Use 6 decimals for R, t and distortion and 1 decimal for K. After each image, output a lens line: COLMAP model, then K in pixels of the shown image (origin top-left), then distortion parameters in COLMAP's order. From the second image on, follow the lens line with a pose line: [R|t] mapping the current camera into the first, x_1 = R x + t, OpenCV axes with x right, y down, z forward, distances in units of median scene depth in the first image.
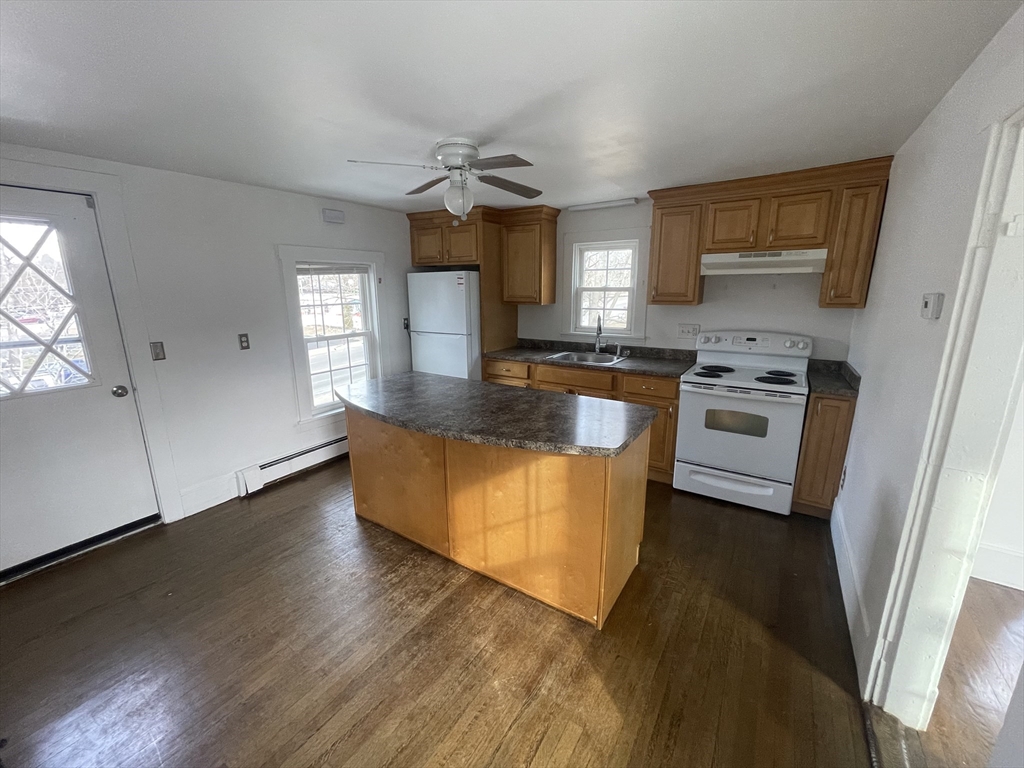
lens RADIAL K [[414.4, 0, 508.9], [0, 414.4, 380.7], [0, 0, 1]] dist [-0.000147, -0.000271]
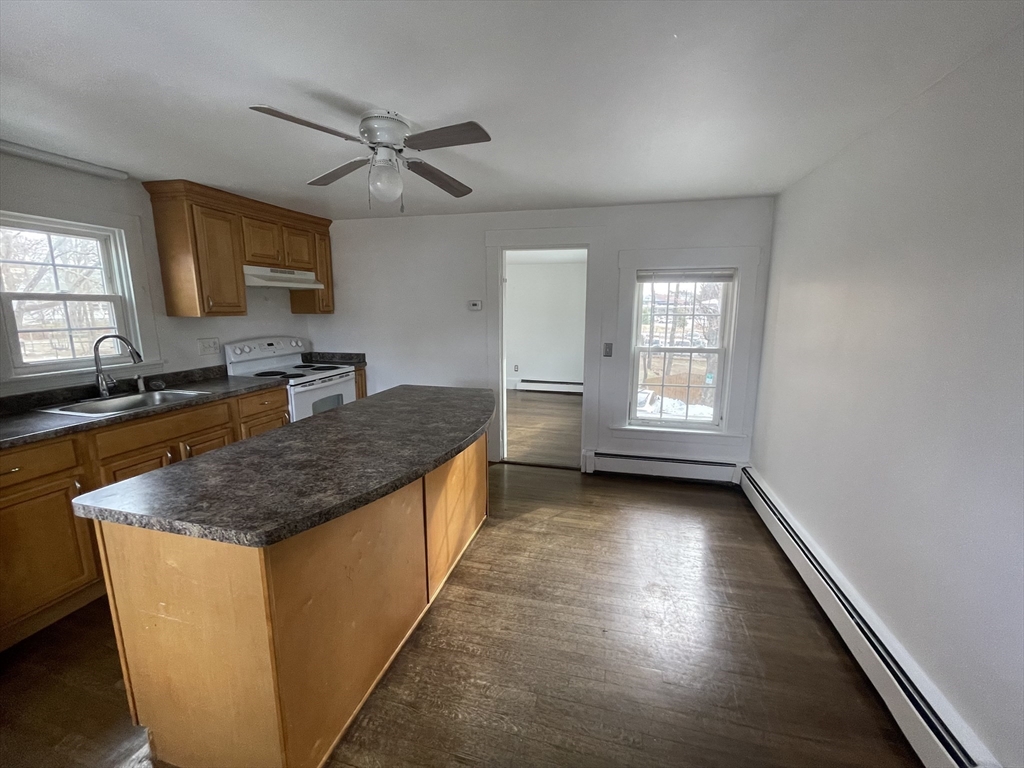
lens RADIAL K [[414.4, 0, 508.9], [0, 414.4, 380.7], [0, 0, 1]] dist [-0.000147, -0.000271]
pose [[-0.318625, -0.156274, 0.934910, -0.726168], [0.214695, 0.948784, 0.231763, -0.133813], [-0.923247, 0.274566, -0.268755, 0.756755]]
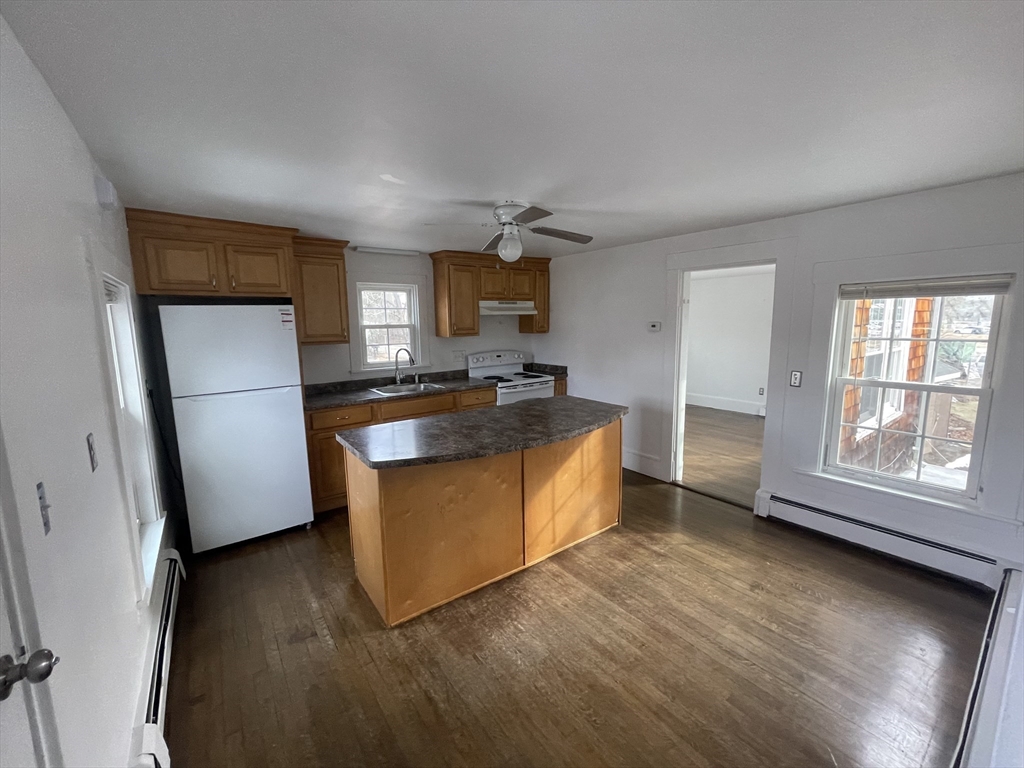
lens RADIAL K [[414.4, 0, 508.9], [0, 414.4, 380.7], [0, 0, 1]] dist [-0.000147, -0.000271]
pose [[0.343688, -0.132783, 0.929649, -0.874692], [0.222995, 0.973177, 0.056560, -0.093735], [-0.912224, 0.187868, 0.364079, 0.439088]]
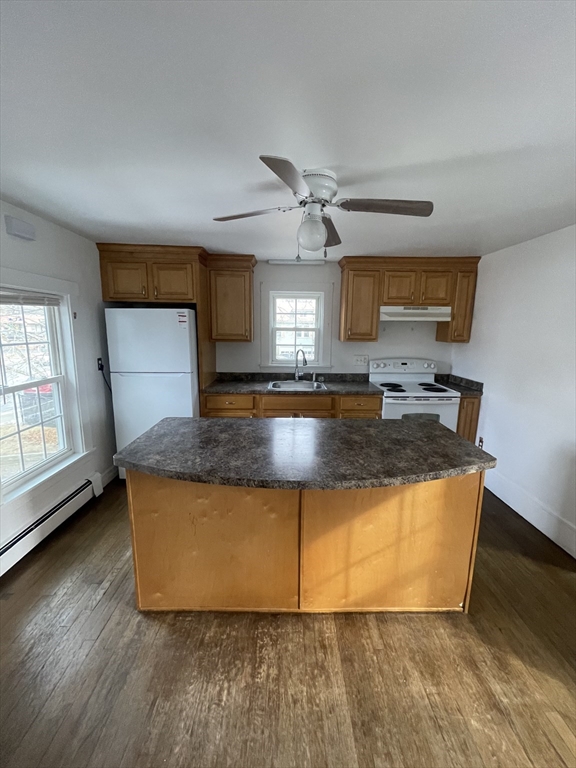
lens RADIAL K [[308.4, 0, 291.1], [0, 308.4, 384.0], [0, 0, 1]] dist [-0.000112, -0.000108]
pose [[0.824161, -0.084665, 0.559992, -0.402195], [0.107571, 0.994165, -0.008008, -0.064425], [-0.556047, 0.066838, 0.828459, 0.315904]]
